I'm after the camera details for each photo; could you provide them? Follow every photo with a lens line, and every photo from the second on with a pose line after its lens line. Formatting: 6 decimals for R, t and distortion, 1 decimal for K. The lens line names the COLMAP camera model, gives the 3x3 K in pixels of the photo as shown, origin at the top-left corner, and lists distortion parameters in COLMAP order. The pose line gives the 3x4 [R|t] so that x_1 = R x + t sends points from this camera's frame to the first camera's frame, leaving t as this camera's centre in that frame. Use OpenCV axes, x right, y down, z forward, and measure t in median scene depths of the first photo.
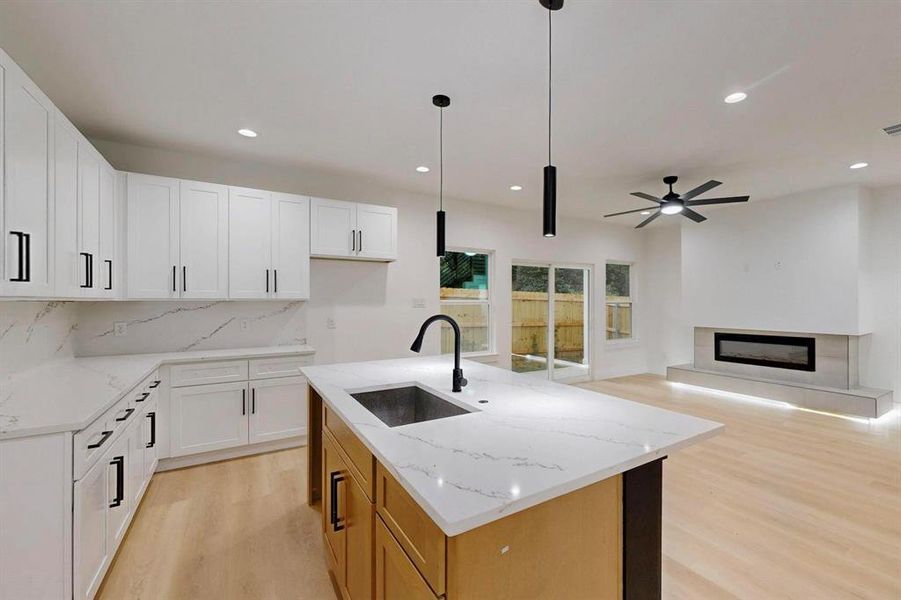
lens RADIAL K [[392.8, 0, 498.6], [0, 392.8, 301.7], [0, 0, 1]] dist [-0.002132, 0.001712]
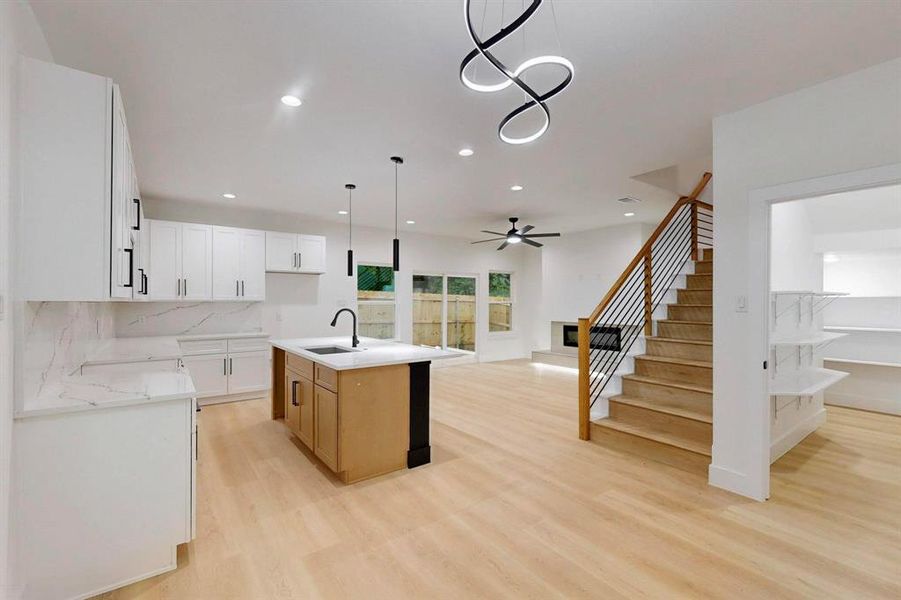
lens RADIAL K [[392.8, 0, 450.8], [0, 392.8, 303.2], [0, 0, 1]] dist [-0.002132, 0.001712]
pose [[0.998772, 0.000801, 0.049532, 0.121438], [-0.000892, 0.999998, 0.001818, 0.000555], [-0.049530, -0.001860, 0.998771, -0.433848]]
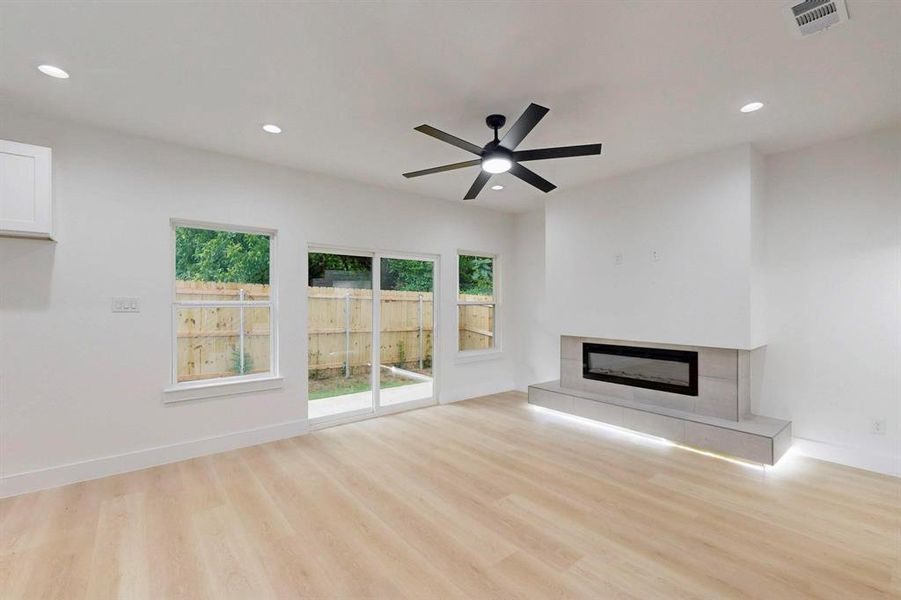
lens RADIAL K [[392.8, 0, 463.5], [0, 392.8, 301.7], [0, 0, 1]] dist [-0.002132, 0.001712]
pose [[0.993327, 0.002780, 0.115296, 0.288070], [-0.002665, 0.999996, -0.001146, -0.002613], [-0.115299, 0.000831, 0.993330, 0.320223]]
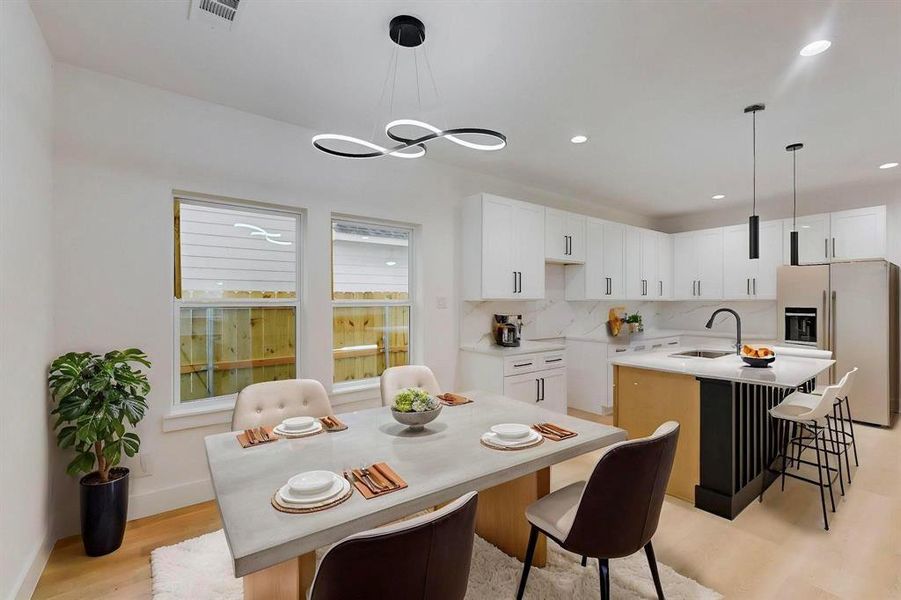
lens RADIAL K [[392.8, 0, 463.8], [0, 392.8, 300.3], [0, 0, 1]] dist [-0.002132, 0.001712]
pose [[0.069957, -0.002968, -0.997546, 0.617546], [0.001657, 0.999995, -0.002859, -0.000620], [0.997549, -0.001453, 0.069962, -0.110185]]
